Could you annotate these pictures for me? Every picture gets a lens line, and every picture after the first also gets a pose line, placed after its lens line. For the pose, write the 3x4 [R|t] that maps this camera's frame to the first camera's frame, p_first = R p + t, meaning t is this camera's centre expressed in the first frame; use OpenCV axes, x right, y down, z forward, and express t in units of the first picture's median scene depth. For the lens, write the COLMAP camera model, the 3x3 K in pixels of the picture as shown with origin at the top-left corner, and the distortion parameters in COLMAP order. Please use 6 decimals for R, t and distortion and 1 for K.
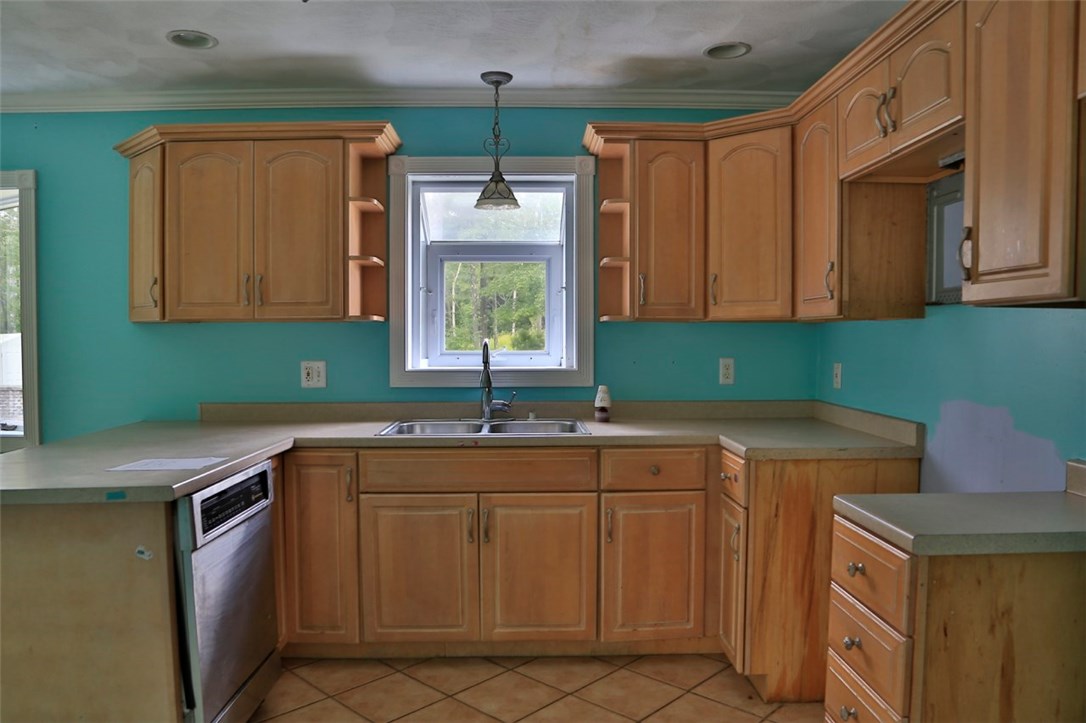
lens RADIAL K [[769.3, 0, 543.0], [0, 769.3, 361.5], [0, 0, 1]] dist [-0.000968, -0.000442]
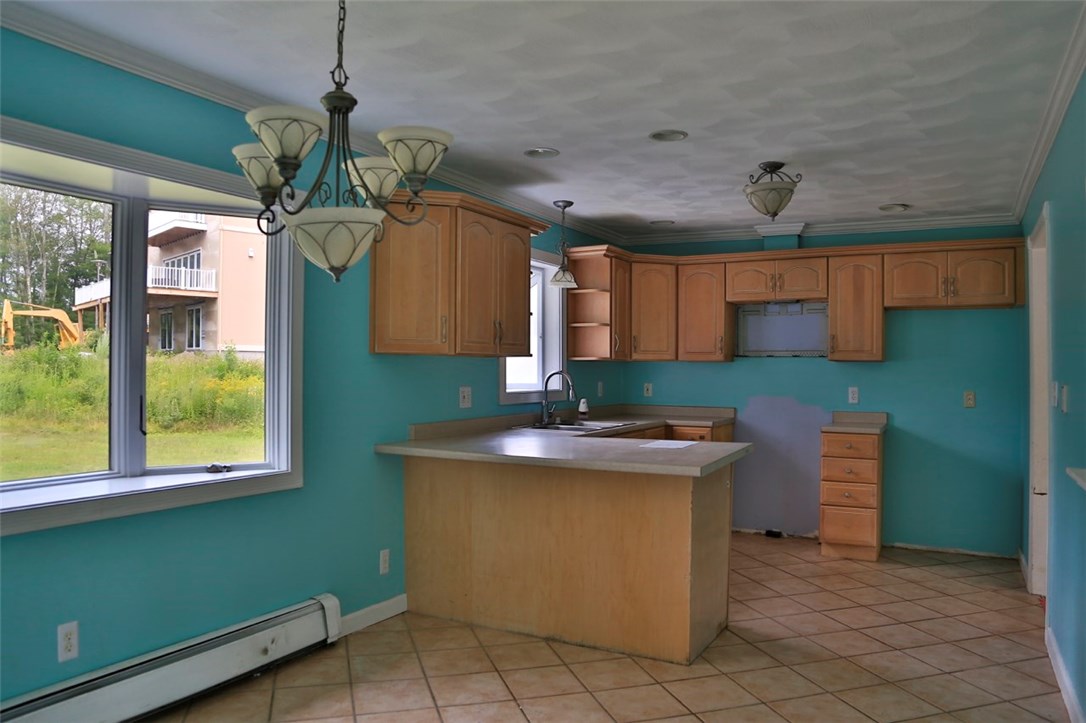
lens RADIAL K [[769.3, 0, 543.0], [0, 769.3, 361.5], [0, 0, 1]] dist [-0.000968, -0.000442]
pose [[0.488239, 0.012959, 0.872614, -1.411077], [0.019373, 0.999482, -0.025683, -0.007344], [-0.872495, 0.029445, 0.487736, 0.285662]]
